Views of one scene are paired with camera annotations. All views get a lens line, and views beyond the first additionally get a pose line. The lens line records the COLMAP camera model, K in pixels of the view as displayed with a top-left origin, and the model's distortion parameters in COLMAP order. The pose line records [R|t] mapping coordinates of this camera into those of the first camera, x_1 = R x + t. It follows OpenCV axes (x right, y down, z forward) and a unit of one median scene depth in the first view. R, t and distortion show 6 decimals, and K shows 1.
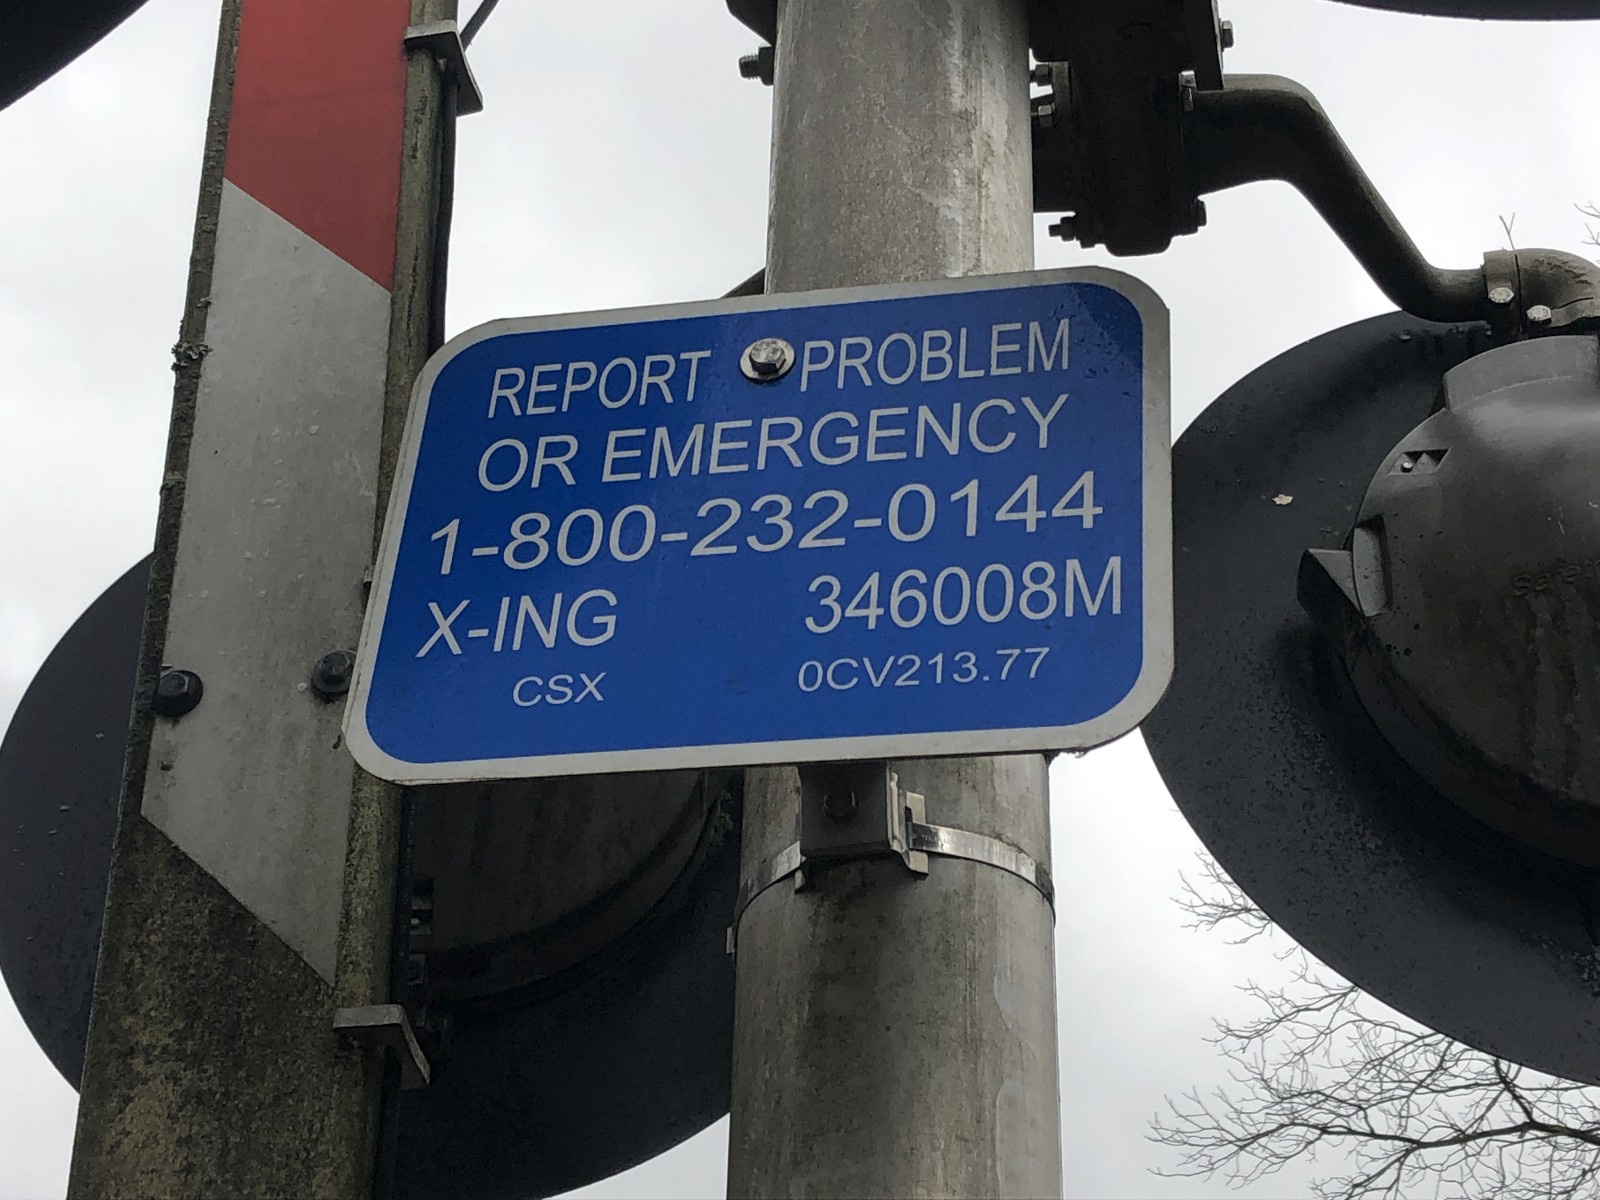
lens RADIAL K [[2857.9, 0, 800.0], [0, 2857.9, 600.0], [0, 0, 1]] dist [0.198541, -0.261102]
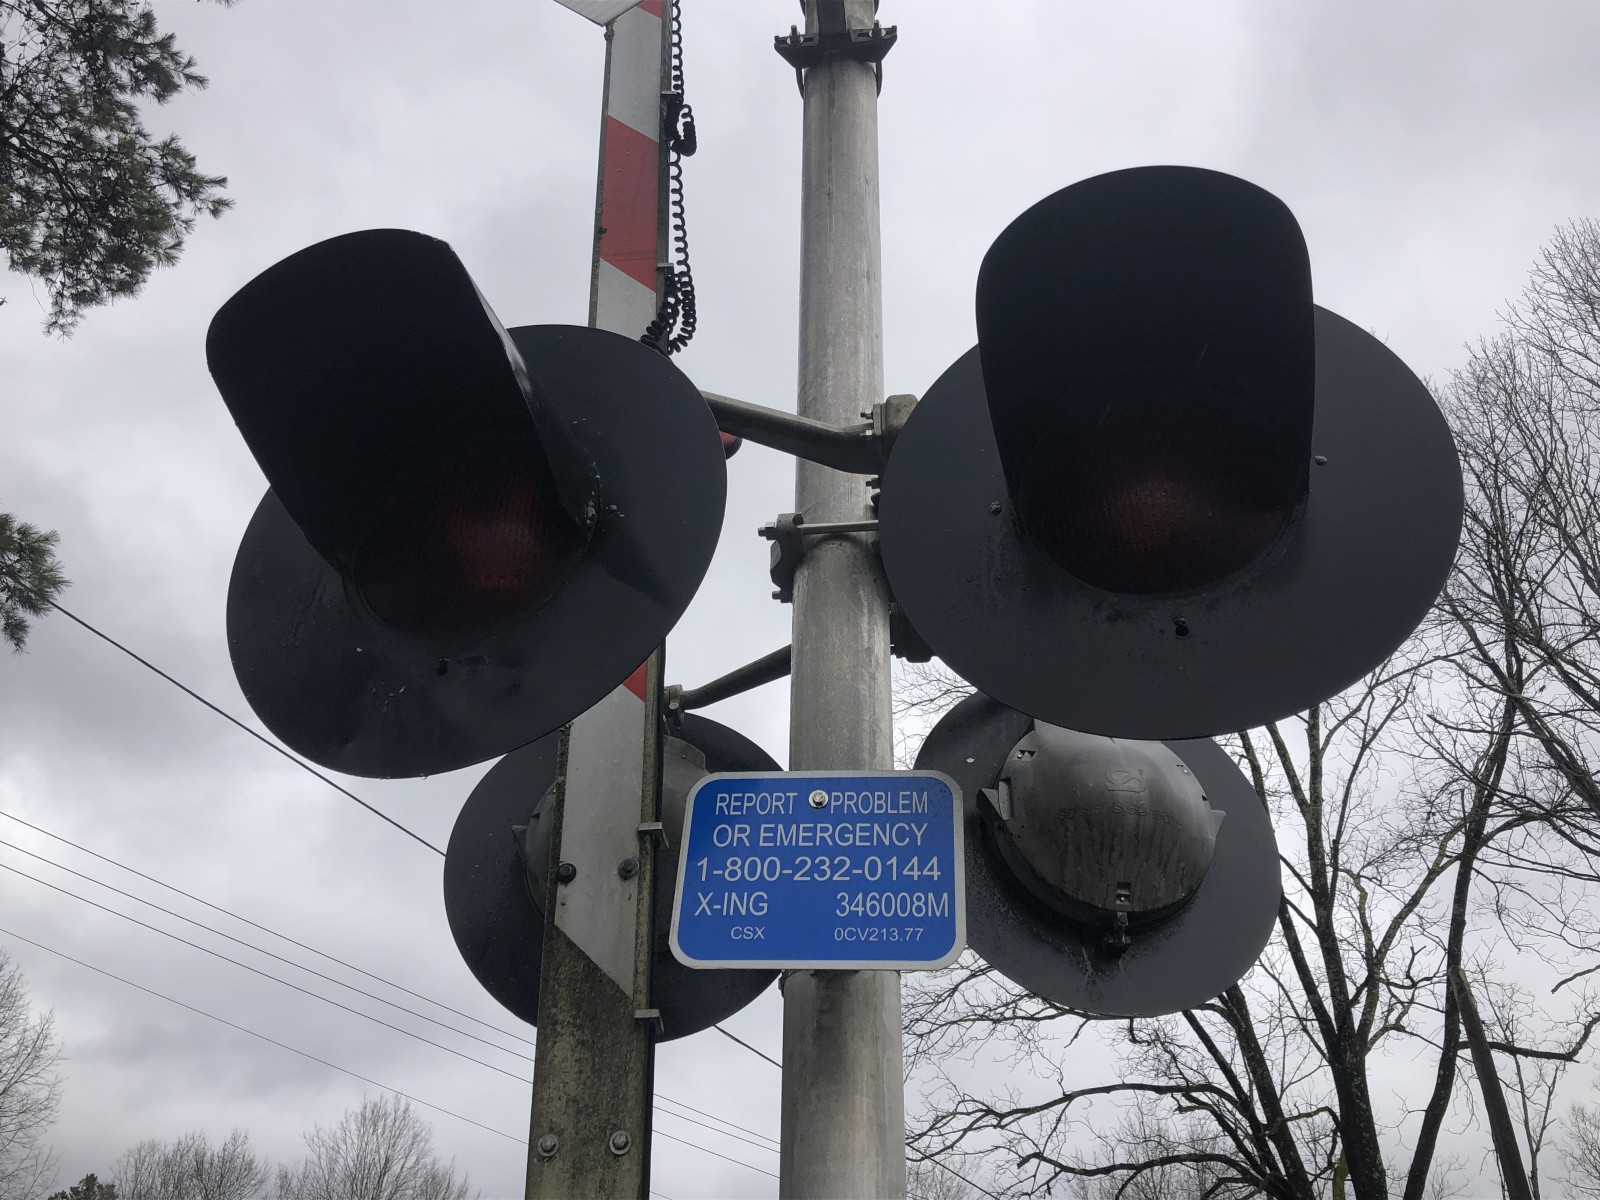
lens RADIAL K [[1400.2, 0, 800.0], [0, 1400.2, 600.0], [0, 0, 1]] dist [0.185305, -0.545691]
pose [[0.994624, 0.043676, 0.093896, -0.167571], [-0.045413, 0.998833, 0.016443, -0.301871], [-0.093068, -0.020618, 0.995446, -0.358669]]
